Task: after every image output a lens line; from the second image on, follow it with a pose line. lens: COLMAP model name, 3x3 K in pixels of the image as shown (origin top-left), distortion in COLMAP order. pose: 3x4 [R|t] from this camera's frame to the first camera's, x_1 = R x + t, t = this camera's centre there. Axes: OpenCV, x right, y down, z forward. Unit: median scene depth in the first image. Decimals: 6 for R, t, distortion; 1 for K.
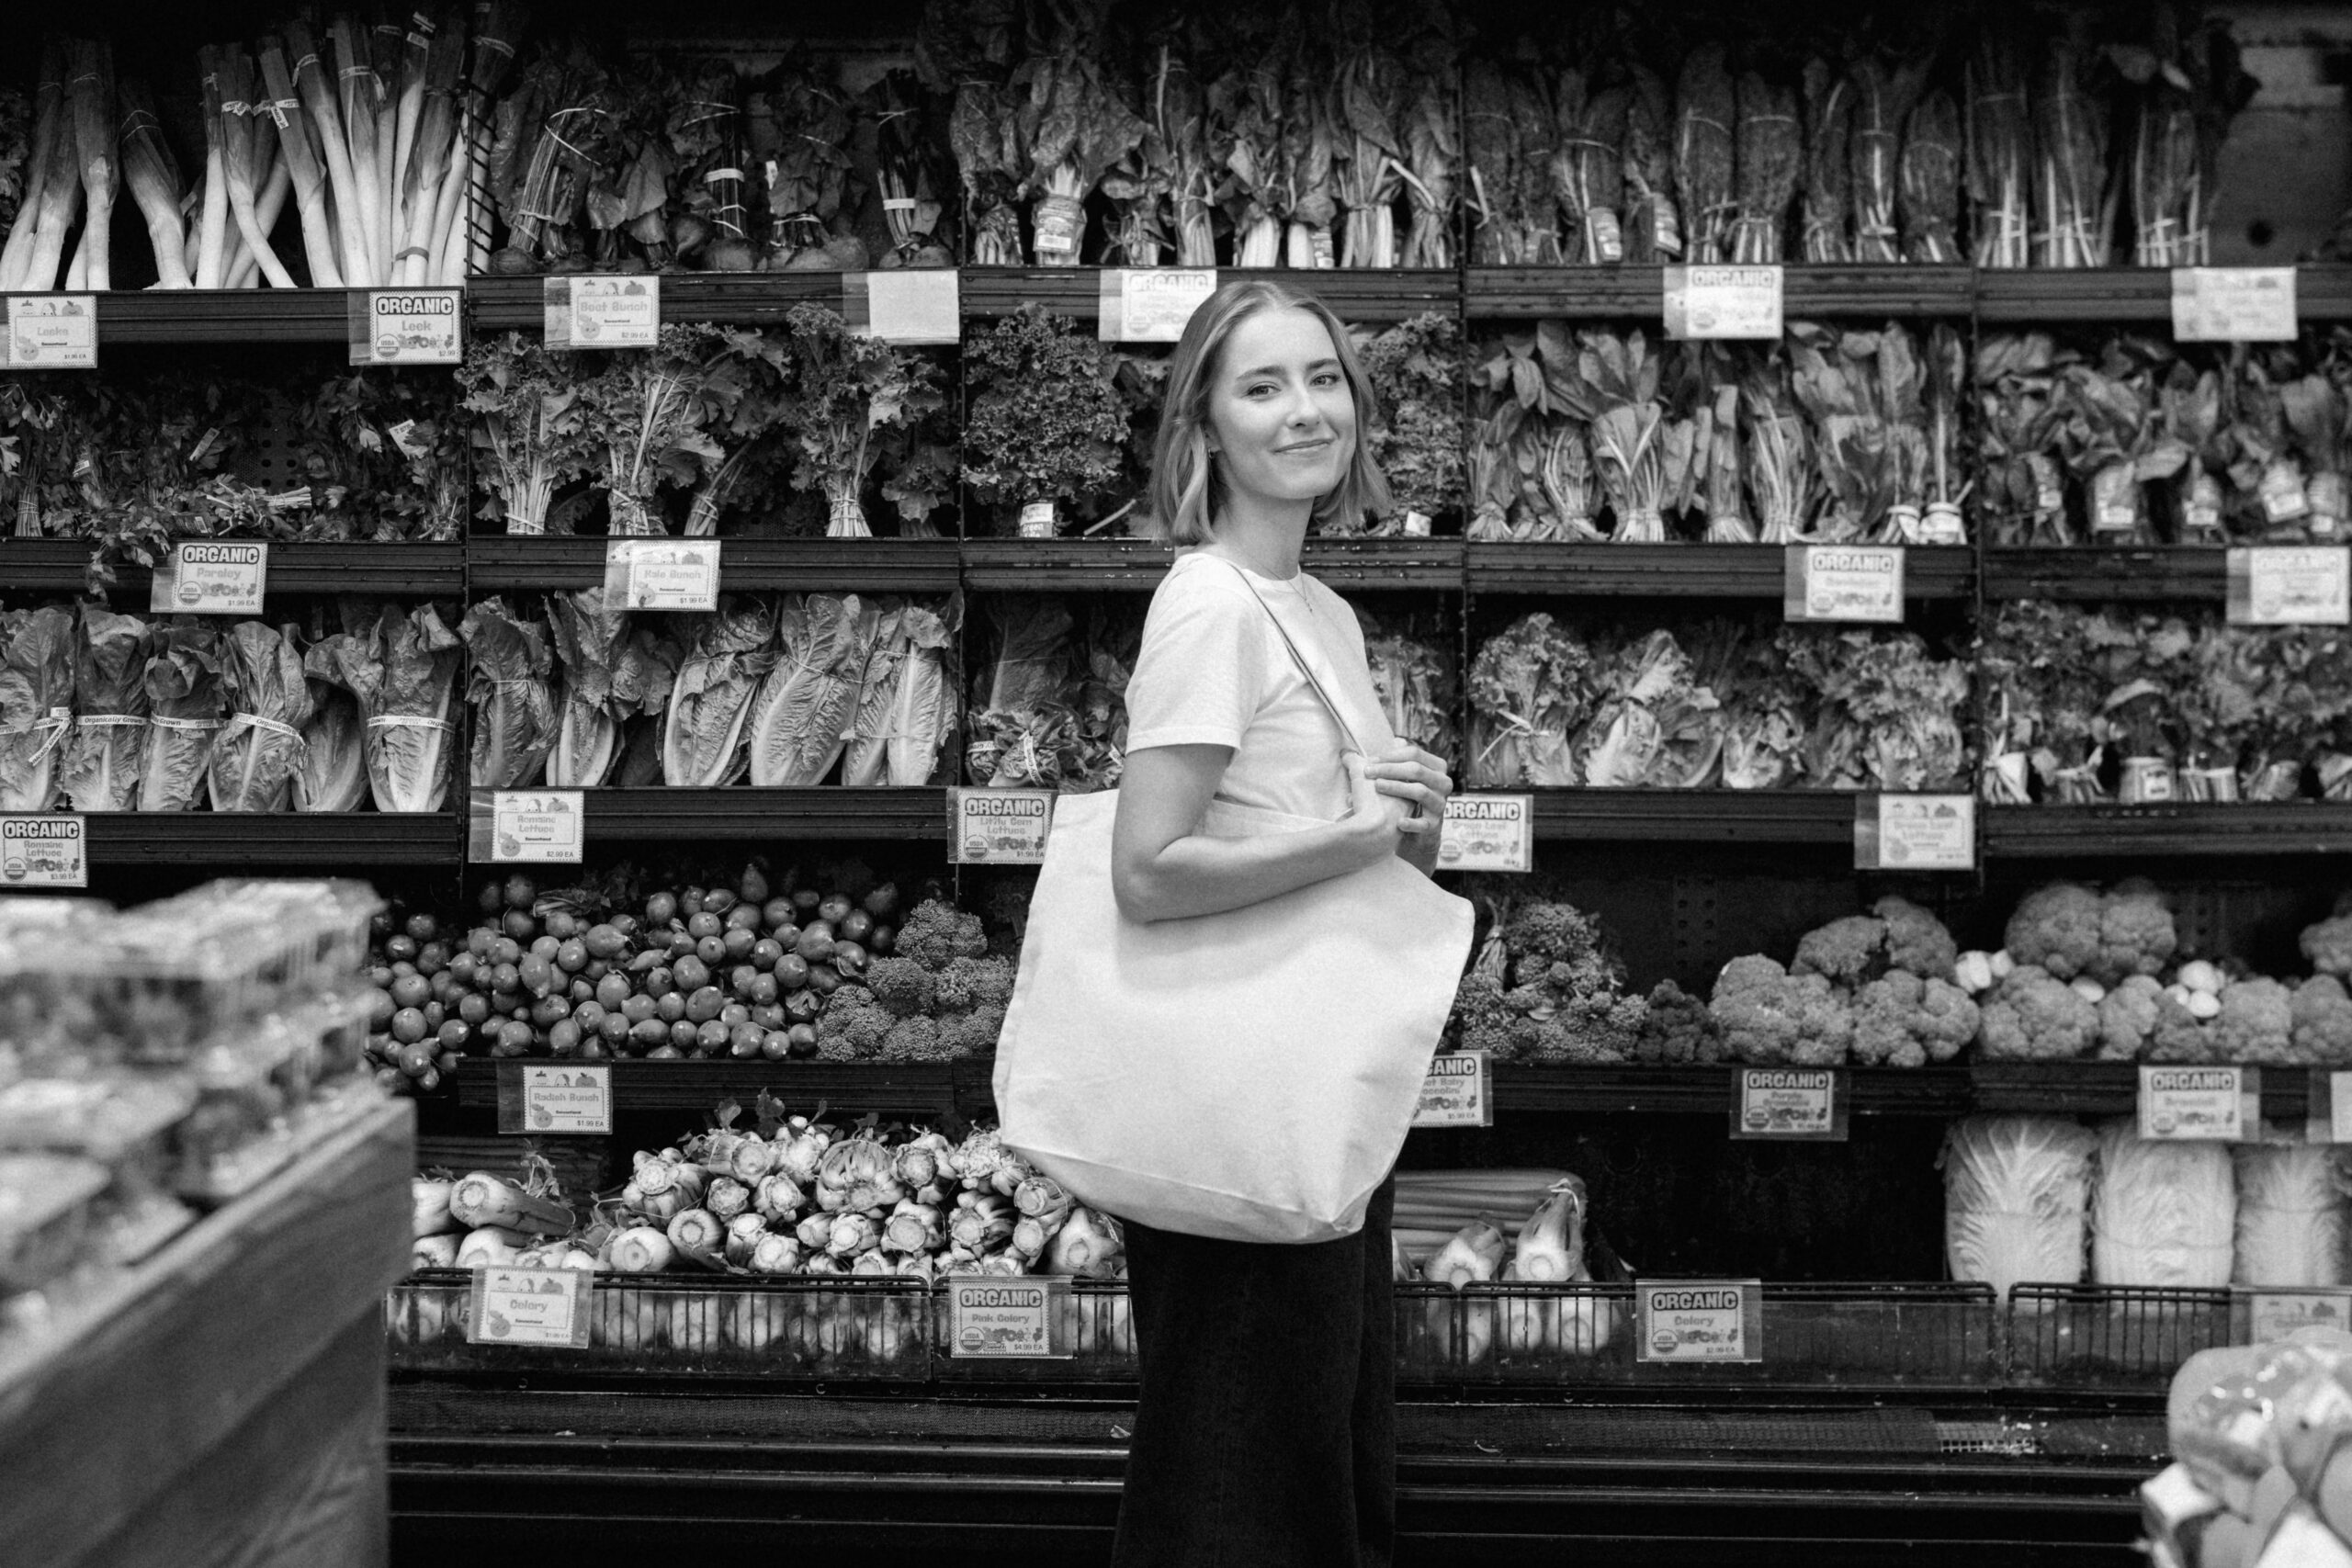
lens RADIAL K [[3369.9, 0, 1185.7], [0, 3369.9, 793.0], [0, 0, 1]] dist [0.008580, 0.000000]
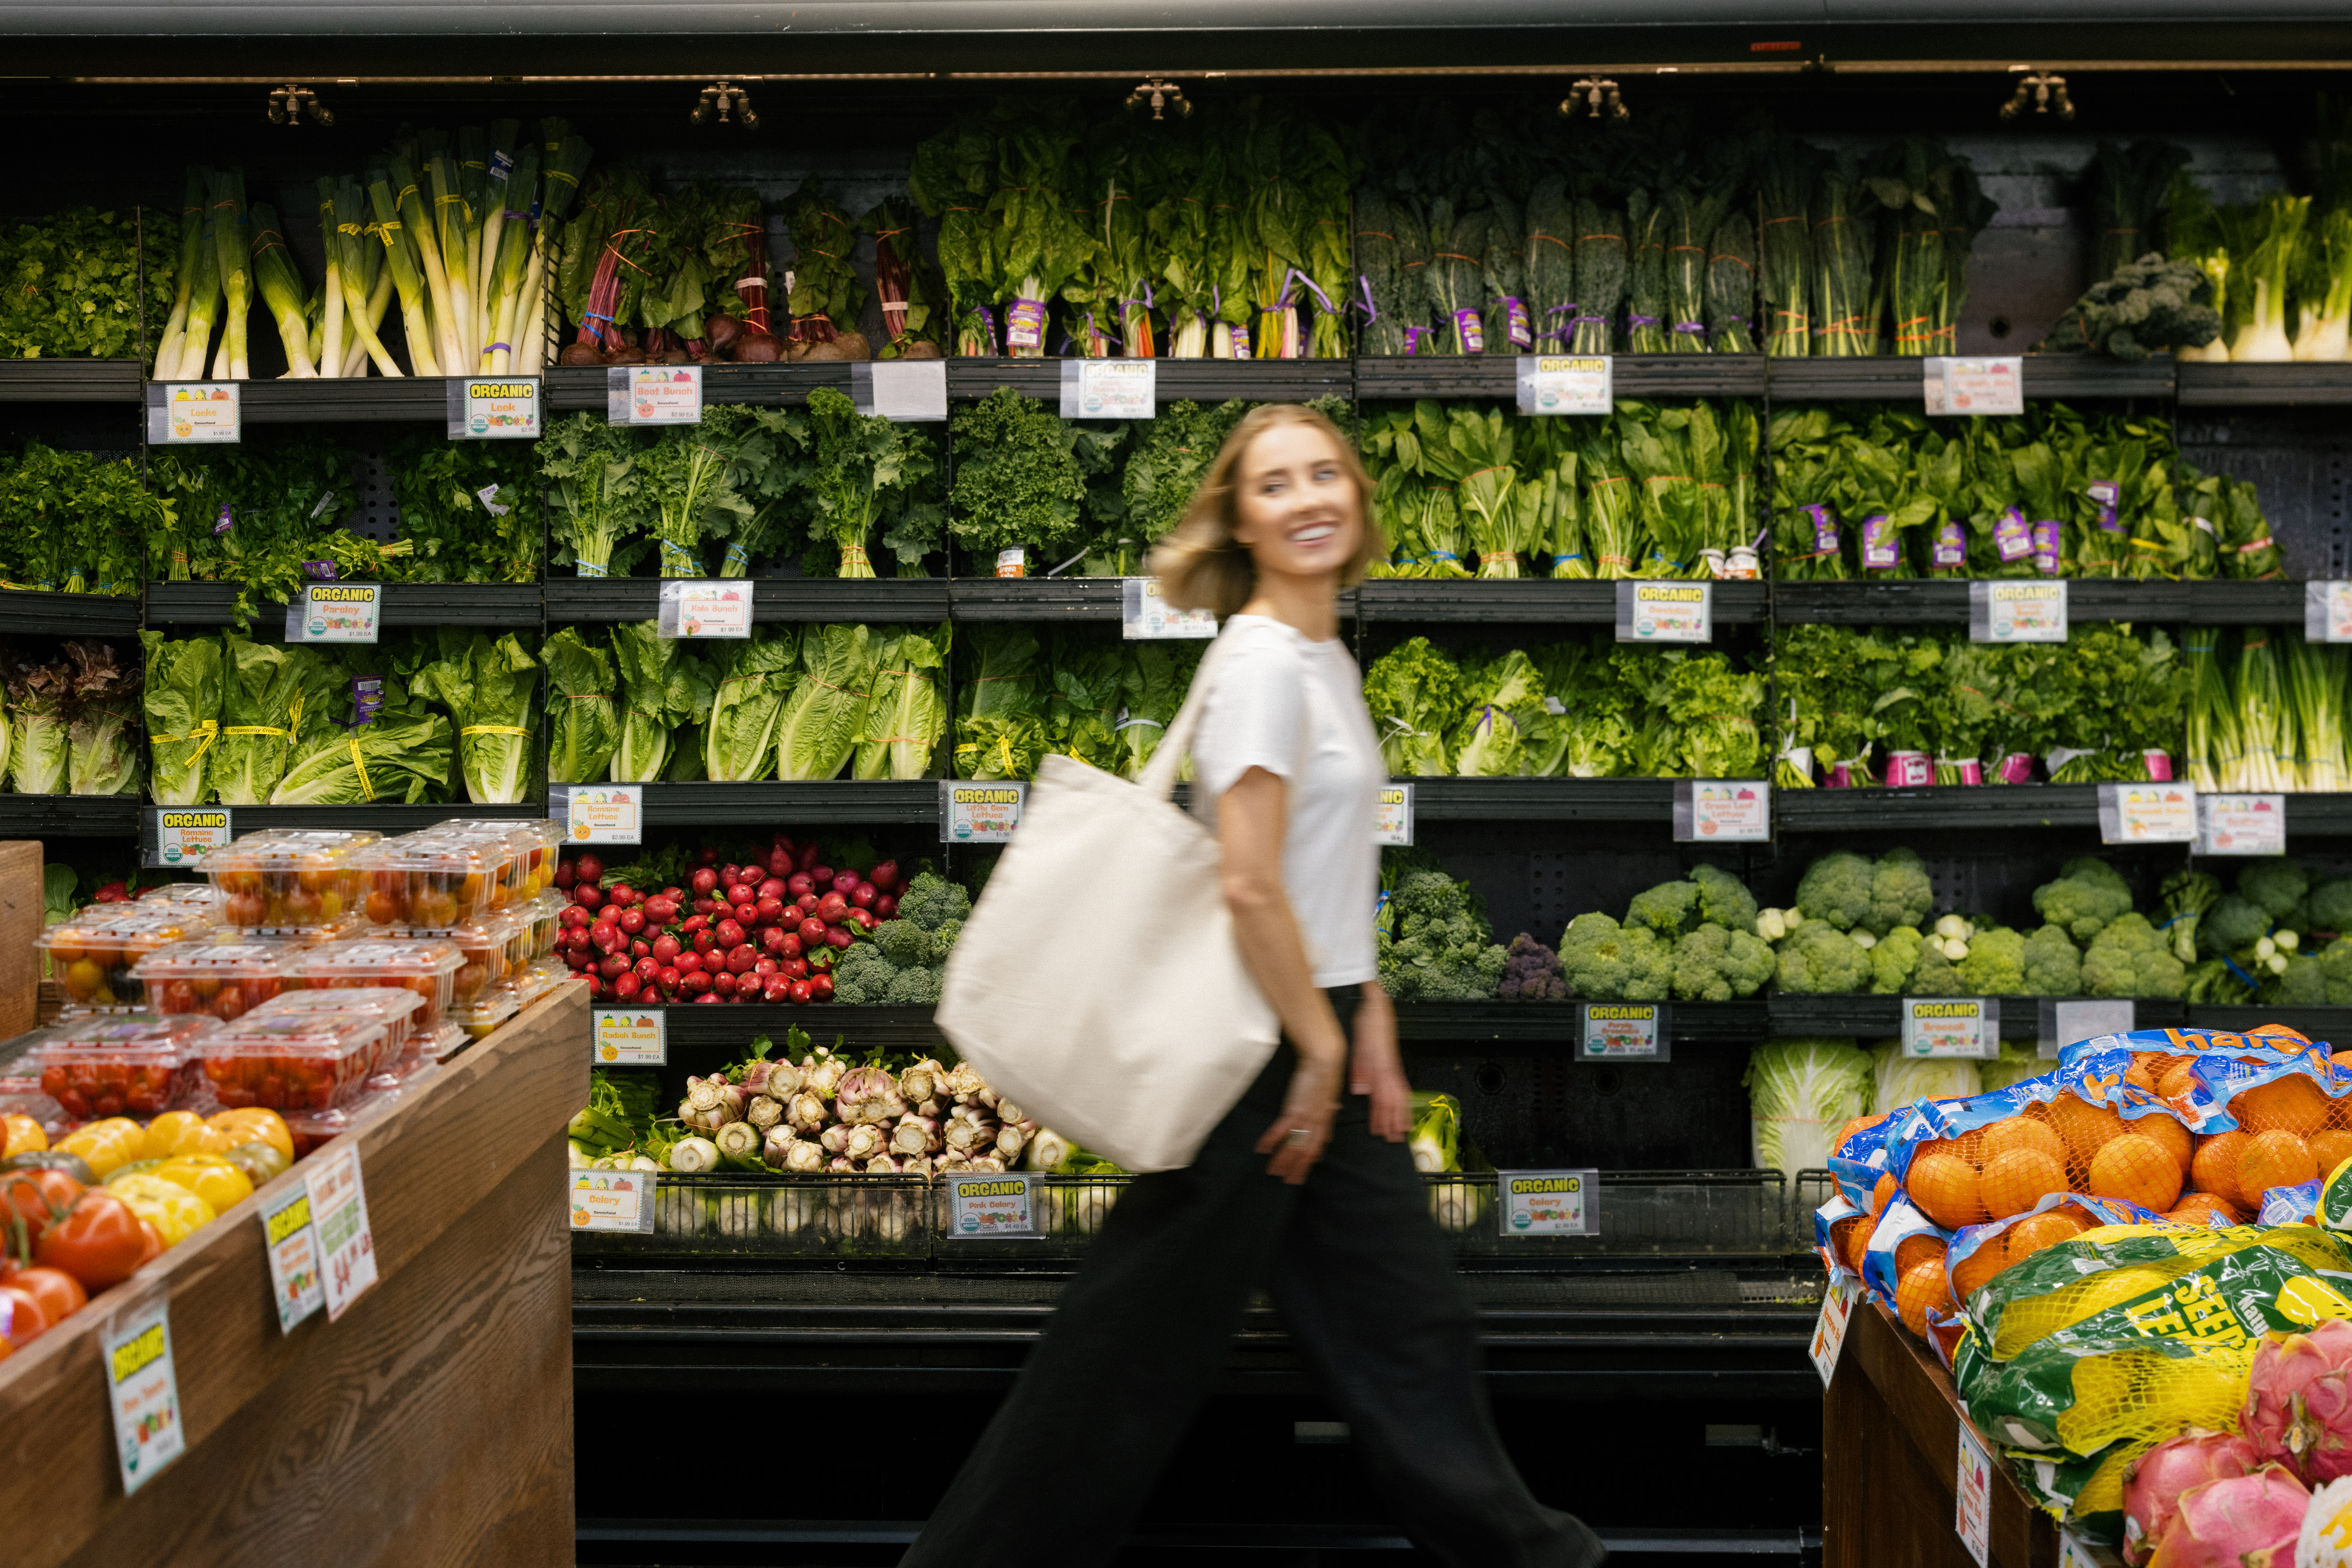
lens RADIAL K [[3202.2, 0, 1172.3], [0, 3202.2, 784.0], [0, 0, 1]] dist [0.009733, 0.000000]
pose [[0.999763, -0.005653, 0.021035, -0.010215], [0.005989, 0.999855, -0.015941, 0.018691], [-0.020942, 0.016063, 0.999652, -0.169940]]
